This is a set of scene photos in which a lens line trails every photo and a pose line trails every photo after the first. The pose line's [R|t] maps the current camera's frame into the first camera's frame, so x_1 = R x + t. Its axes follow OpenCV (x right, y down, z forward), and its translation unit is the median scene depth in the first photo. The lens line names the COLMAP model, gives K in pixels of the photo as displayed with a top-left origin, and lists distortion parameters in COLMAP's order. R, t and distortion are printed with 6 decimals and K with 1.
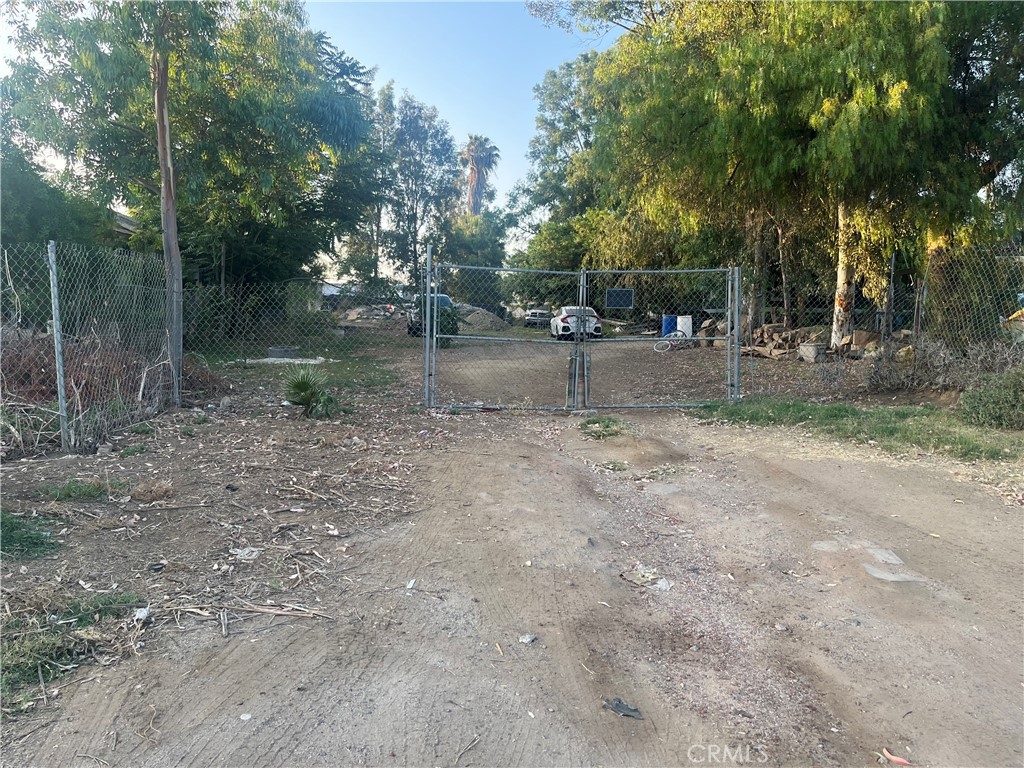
lens RADIAL K [[771.2, 0, 512.0], [0, 771.2, 384.0], [0, 0, 1]] dist [0.050151, 0.000391]
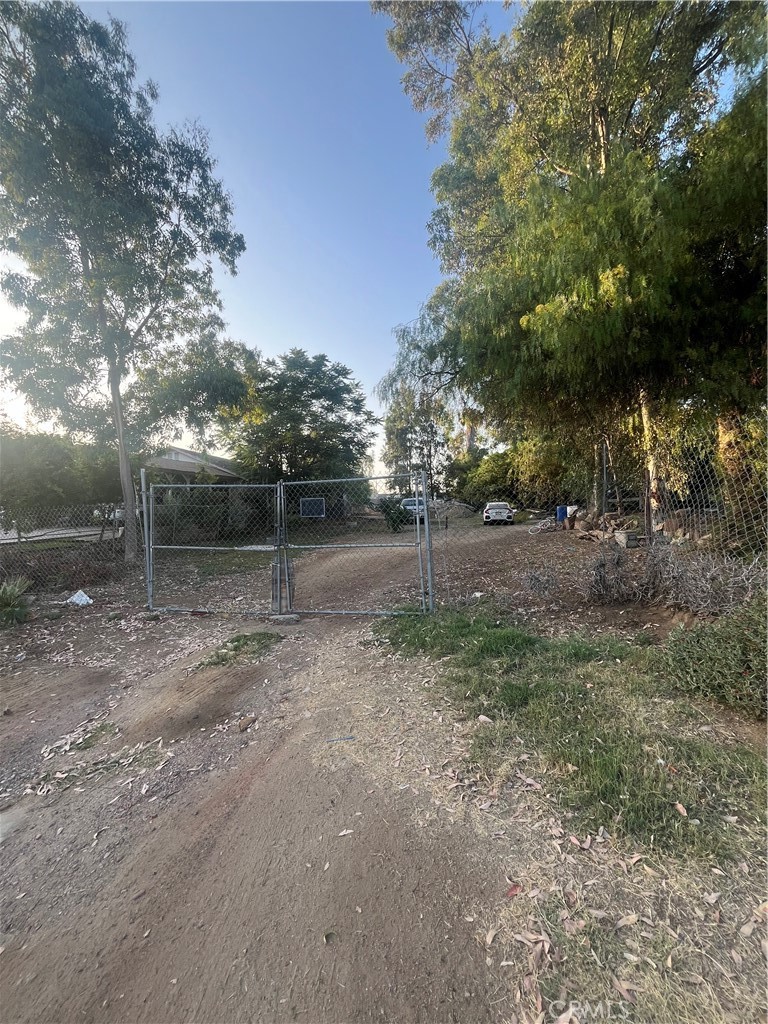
lens RADIAL K [[409.0, 0, 384.0], [0, 409.0, 512.0], [0, 0, 1]] dist [-0.000494, 0.000078]
pose [[0.949911, -0.035533, -0.310494, 0.127109], [0.010998, 0.996701, -0.080416, -0.018832], [0.312327, 0.072974, 0.947168, 0.161696]]
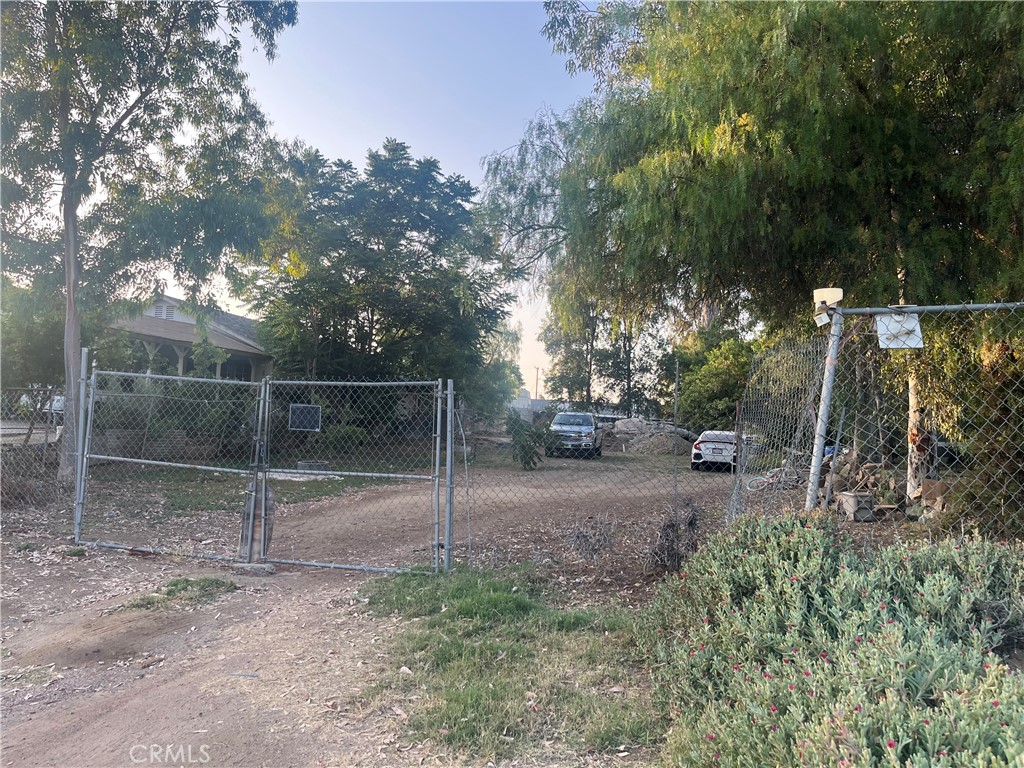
lens RADIAL K [[769.7, 0, 512.0], [0, 769.7, 384.0], [0, 0, 1]] dist [0.078852, -0.106812]
pose [[0.930399, 0.011701, -0.366361, 0.192234], [-0.067752, 0.987758, -0.140514, -0.015798], [0.360232, 0.155556, 0.919802, 0.116697]]
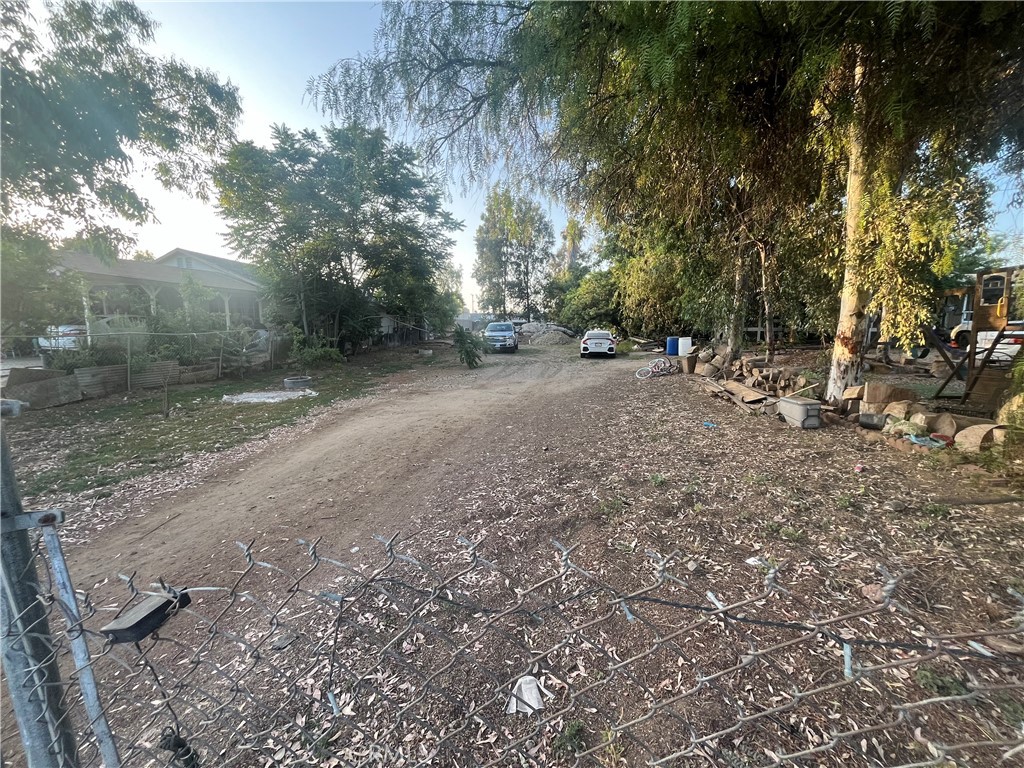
lens RADIAL K [[409.0, 0, 512.0], [0, 409.0, 384.0], [0, 0, 1]] dist [-0.000494, 0.000078]
pose [[0.968836, 0.014737, -0.247263, 0.120243], [-0.002731, 0.998803, 0.048829, -0.046091], [0.247687, -0.046632, 0.967717, 0.307085]]
